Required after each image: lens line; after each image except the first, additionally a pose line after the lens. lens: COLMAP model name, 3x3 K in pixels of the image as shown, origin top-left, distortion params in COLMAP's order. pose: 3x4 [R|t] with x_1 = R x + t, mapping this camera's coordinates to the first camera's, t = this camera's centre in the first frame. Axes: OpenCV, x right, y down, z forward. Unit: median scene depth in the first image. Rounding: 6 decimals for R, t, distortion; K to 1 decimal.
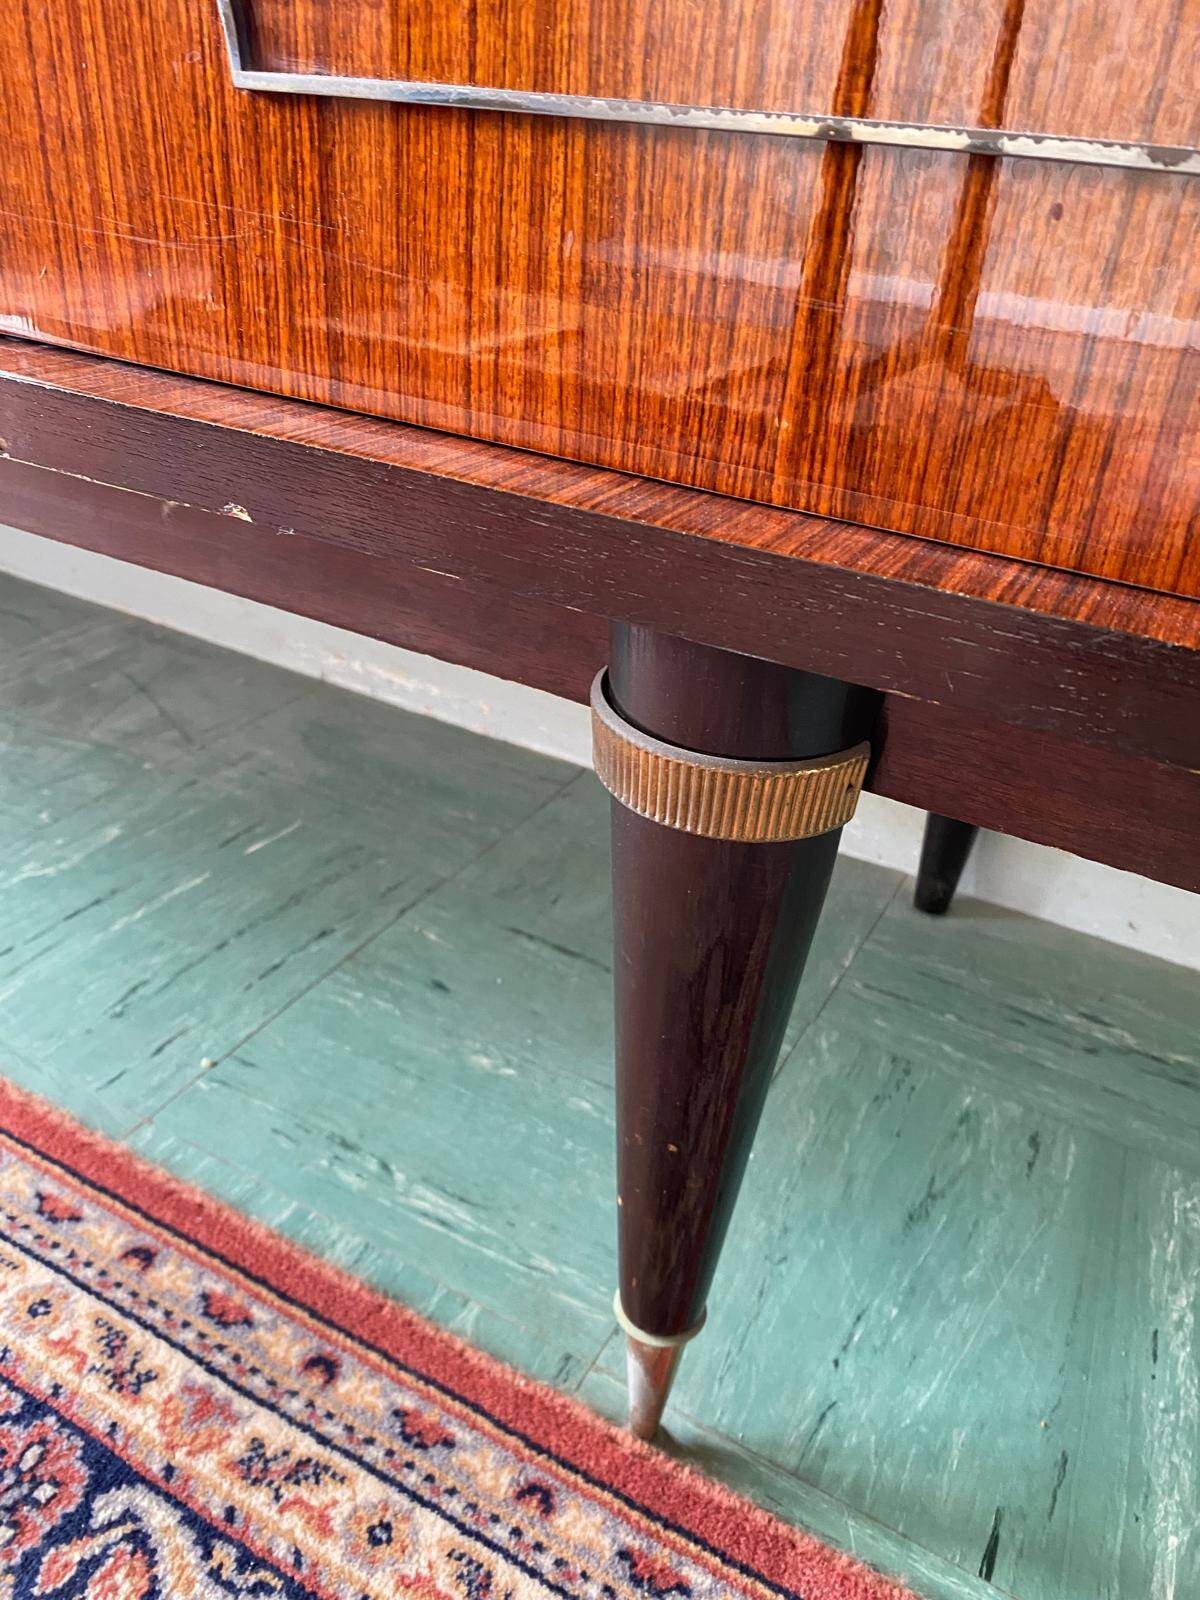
lens RADIAL K [[1224.6, 0, 598.9], [0, 1224.6, 783.9], [0, 0, 1]] dist [0.010494, -0.009130]
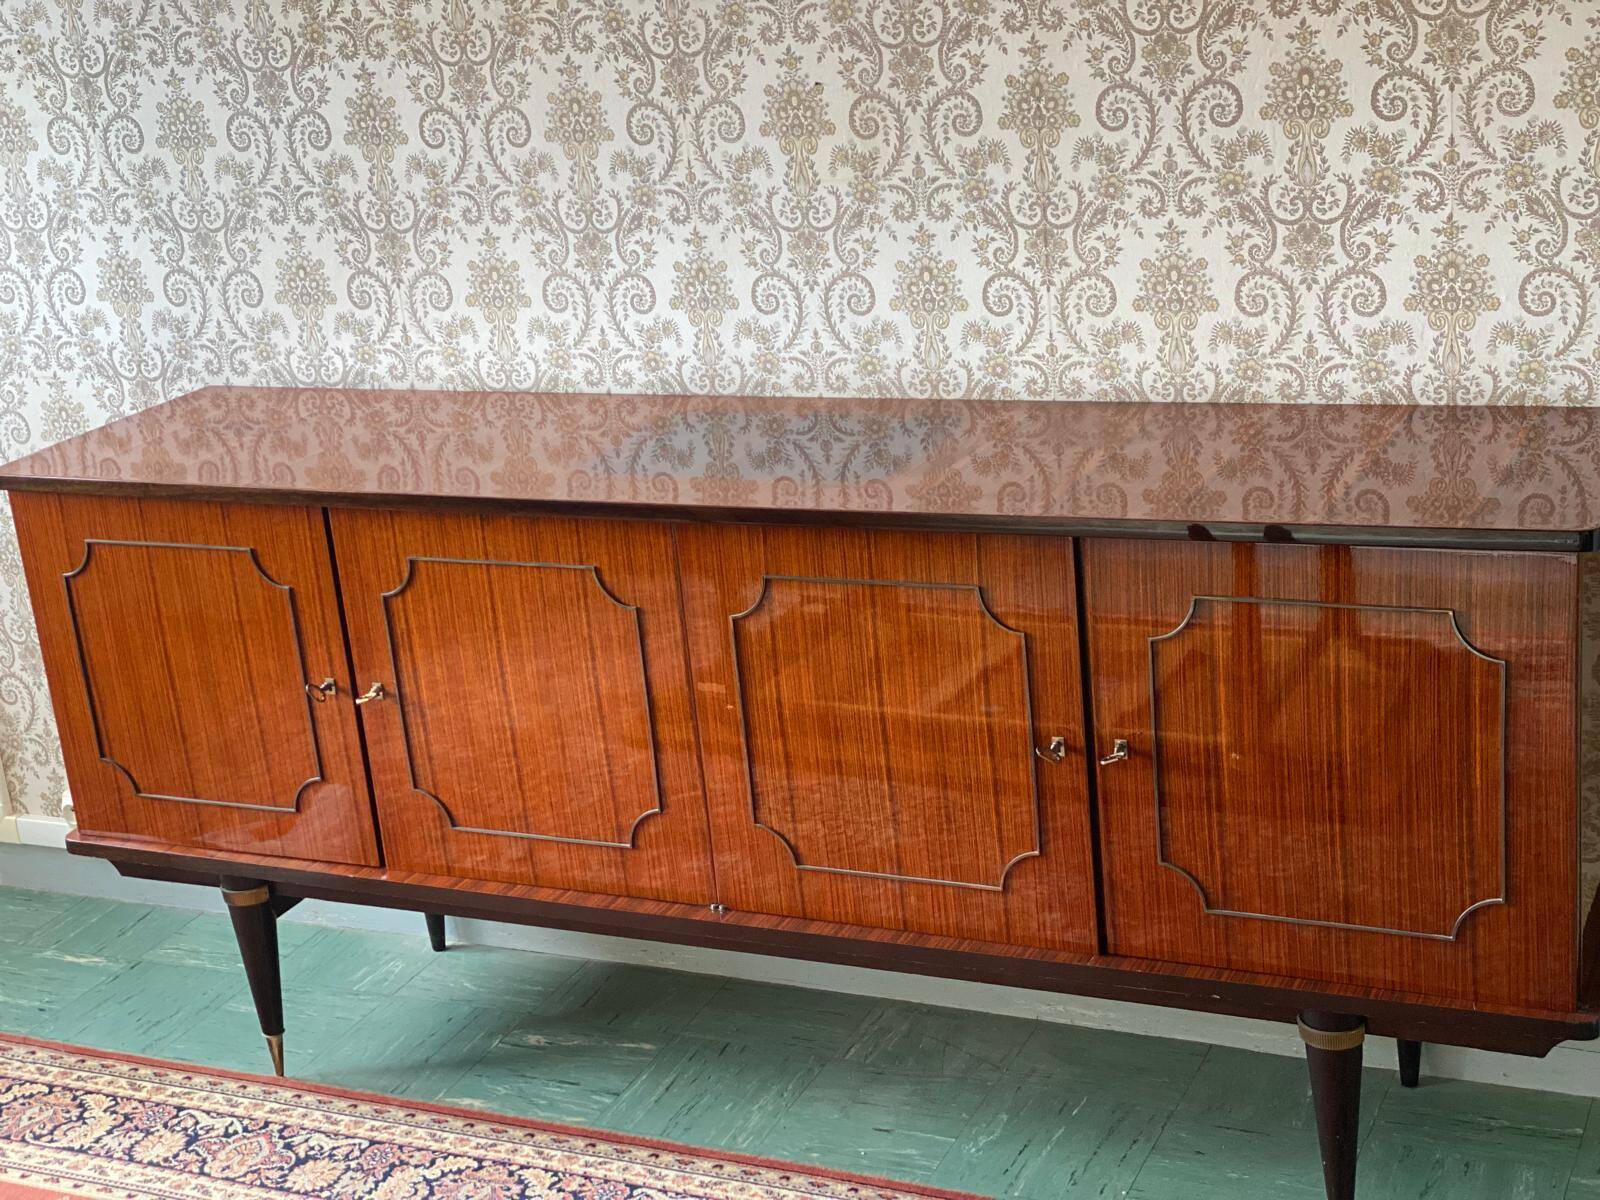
lens RADIAL K [[2354.8, 0, 807.6], [0, 2354.8, 598.9], [0, 0, 1]] dist [0.194938, -0.469672]
pose [[0.984288, -0.174715, 0.025526, -1.139606], [0.176244, 0.963366, -0.202150, -0.082739], [0.010728, 0.203473, 0.979022, -5.173829]]
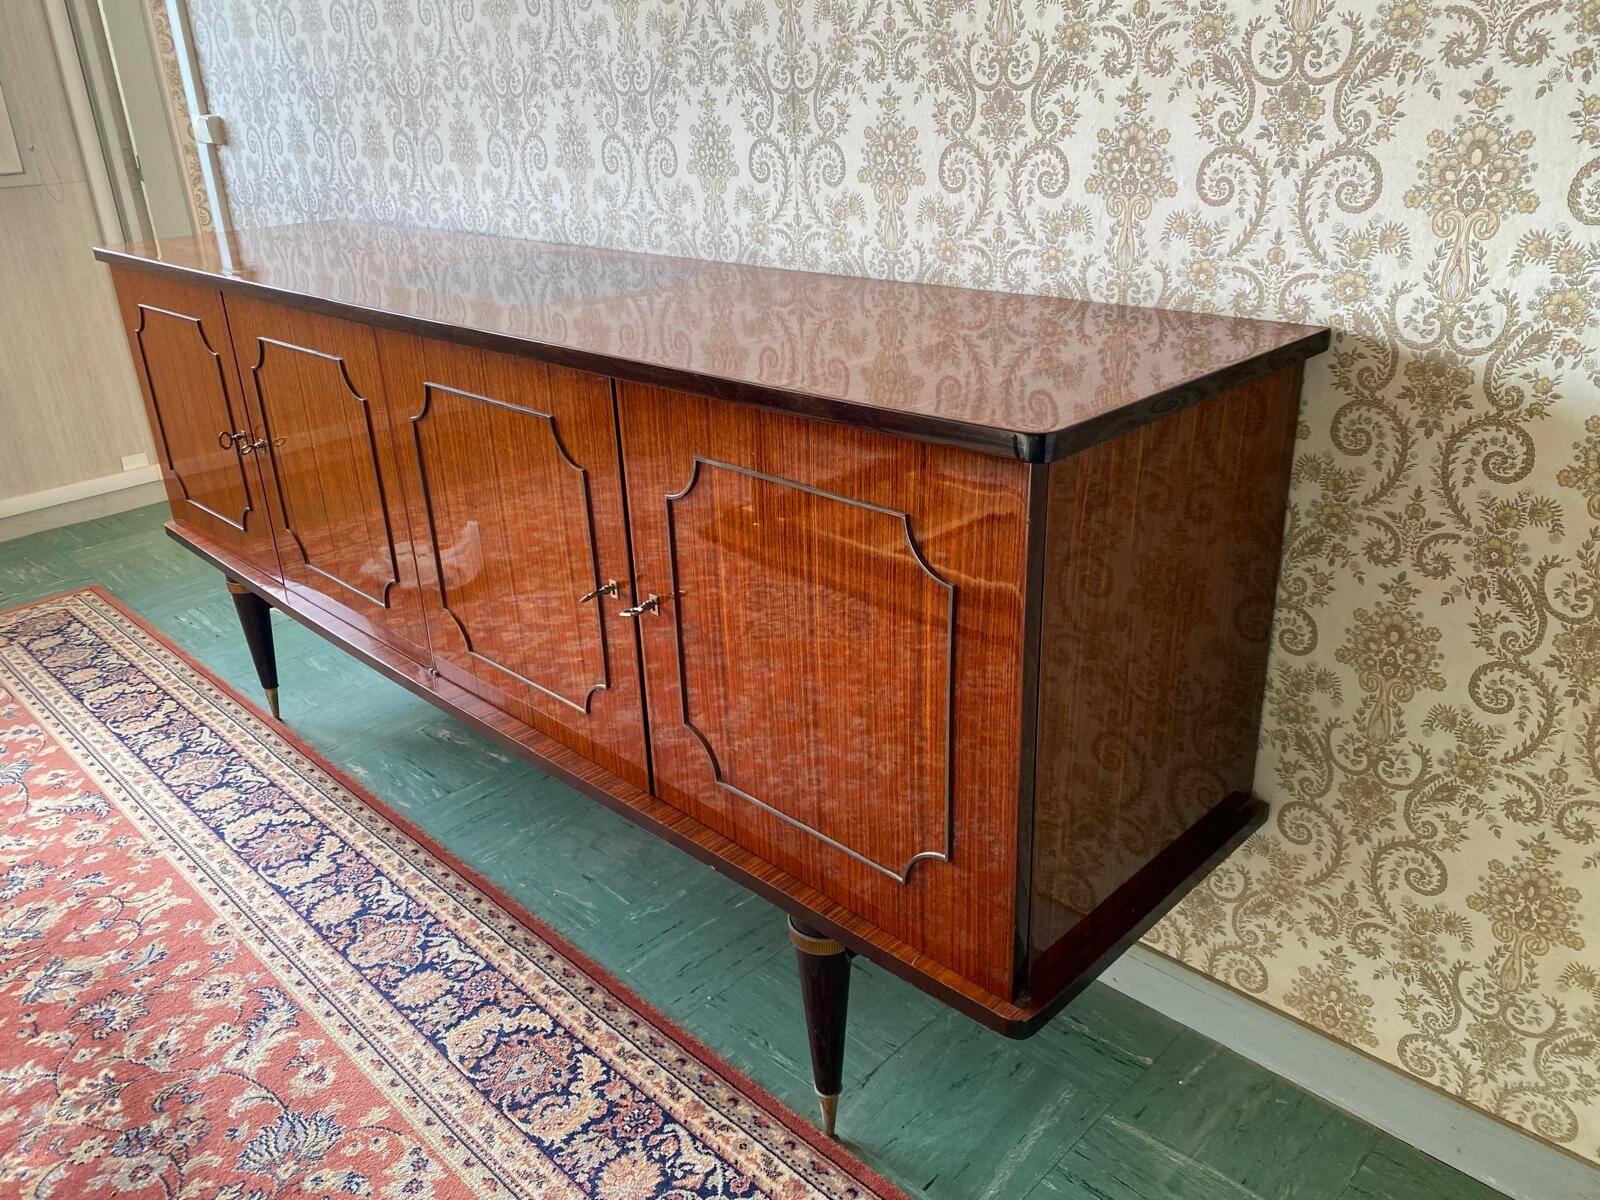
lens RADIAL K [[1214.9, 0, 800.3], [0, 1214.9, 585.1], [0, 0, 1]] dist [0.010902, -0.011043]
pose [[0.959424, 0.009451, -0.281807, 0.816735], [-0.045930, 0.991328, -0.123122, -0.463726], [0.278200, 0.131070, 0.951539, -2.120222]]
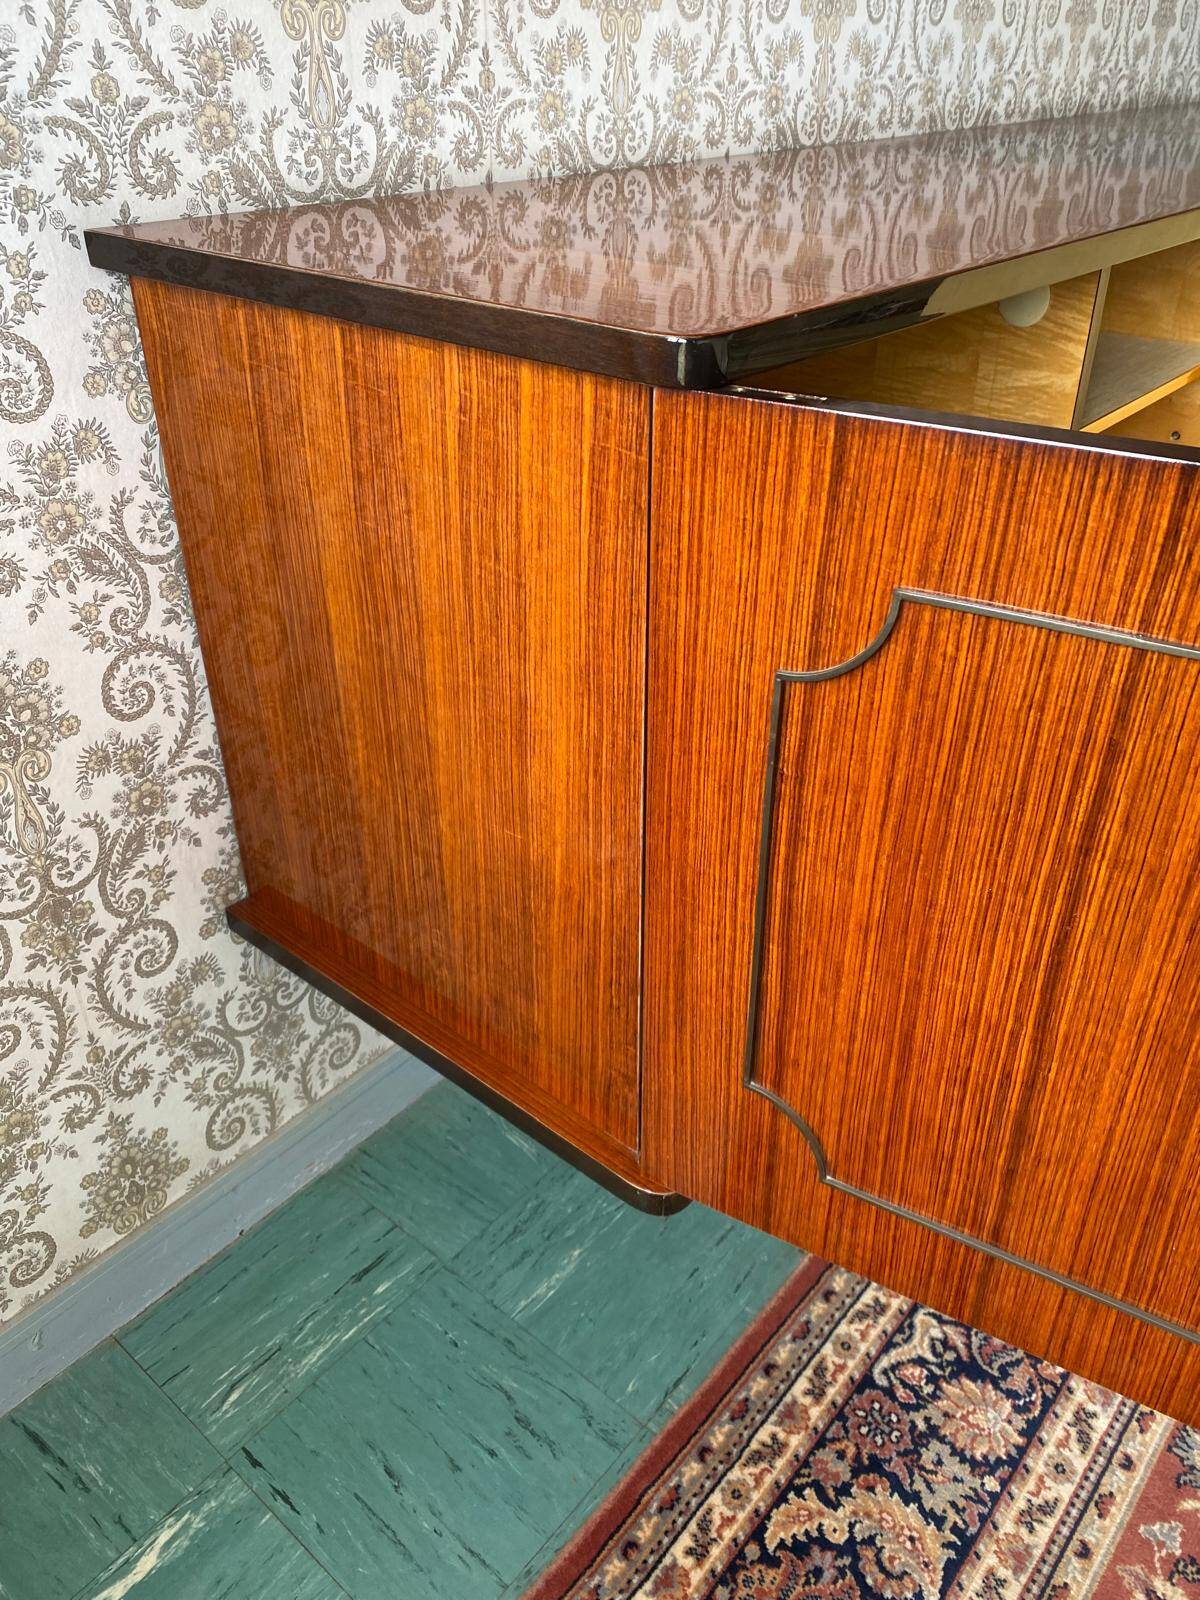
lens RADIAL K [[1216.7, 0, 606.8], [0, 1216.7, 775.3], [0, 0, 1]] dist [0.008679, -0.010117]
pose [[0.192909, -0.565437, 0.801915, -4.365867], [0.504193, 0.758241, 0.413353, -2.446531], [-0.841769, 0.324581, 0.431360, 1.236598]]
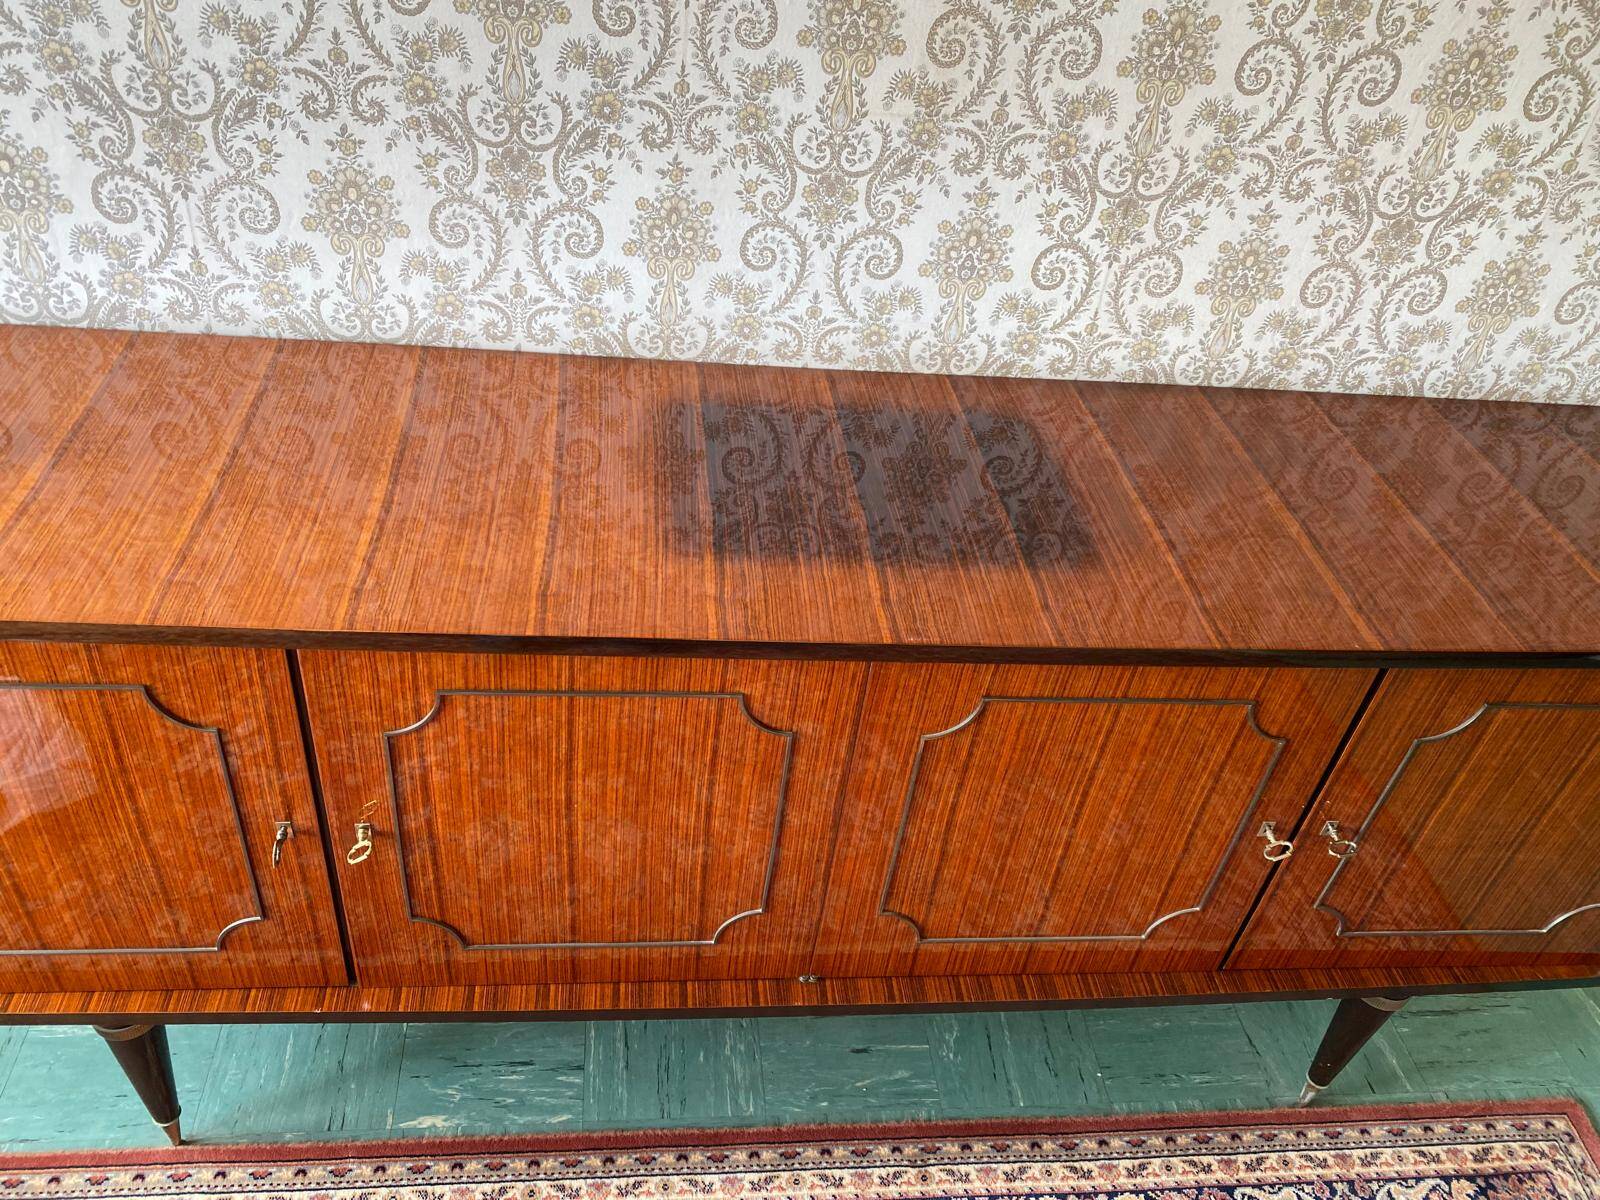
lens RADIAL K [[1214.6, 0, 777.7], [0, 1214.6, 601.5], [0, 0, 1]] dist [0.009319, -0.006689]
pose [[0.822725, -0.335502, 0.458871, -2.490179], [0.238098, 0.936412, 0.257761, -2.279929], [-0.516172, -0.102810, 0.850292, -1.200905]]
